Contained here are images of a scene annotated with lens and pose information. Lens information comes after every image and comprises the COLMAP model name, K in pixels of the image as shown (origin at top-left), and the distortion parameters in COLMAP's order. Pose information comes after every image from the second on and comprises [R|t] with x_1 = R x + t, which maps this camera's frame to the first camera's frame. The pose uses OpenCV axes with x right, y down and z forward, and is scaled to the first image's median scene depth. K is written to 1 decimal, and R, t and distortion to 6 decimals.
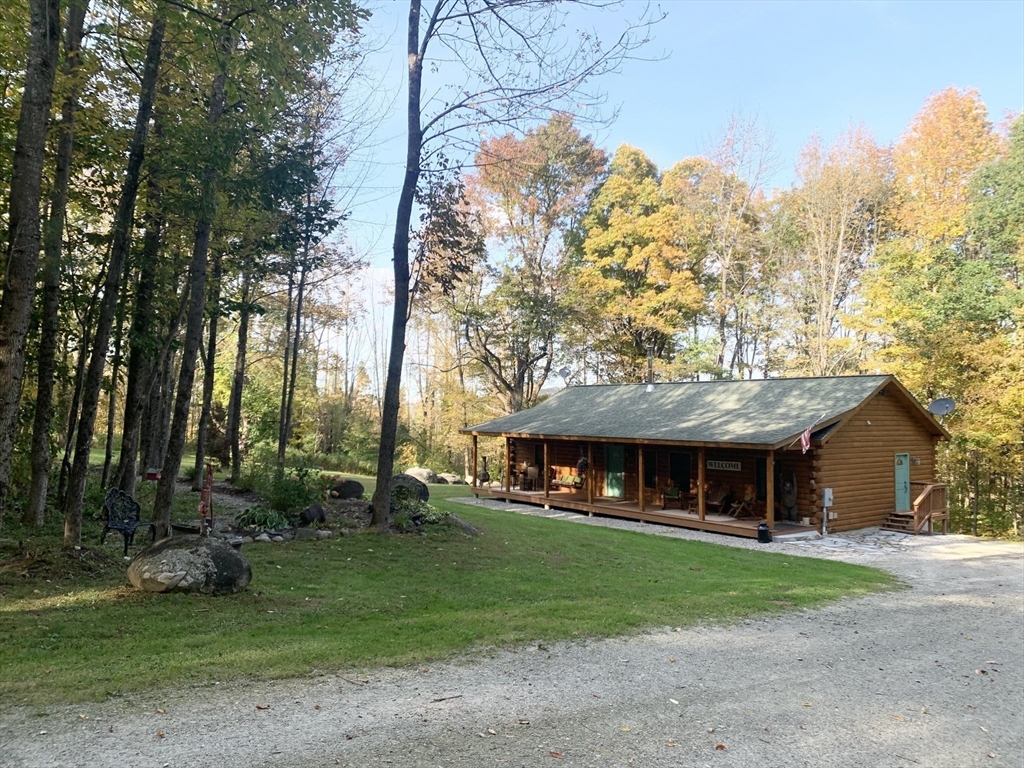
lens RADIAL K [[790.2, 0, 512.4], [0, 790.2, 385.4], [0, 0, 1]] dist [0.019981, -0.009192]
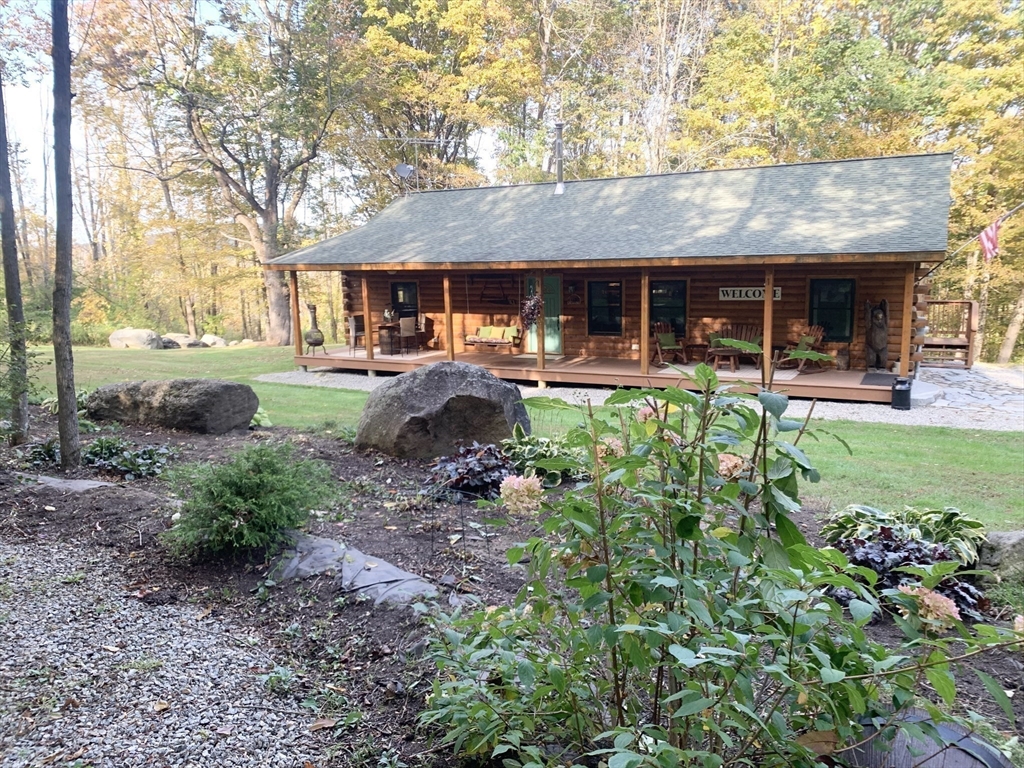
lens RADIAL K [[790.2, 0, 510.0], [0, 790.2, 381.6], [0, 0, 1]] dist [0.019981, -0.009192]
pose [[0.911774, -0.097688, 0.398906, -0.111354], [0.018049, 0.979892, 0.198711, 0.021922], [-0.410296, -0.173980, 0.895203, 0.280988]]
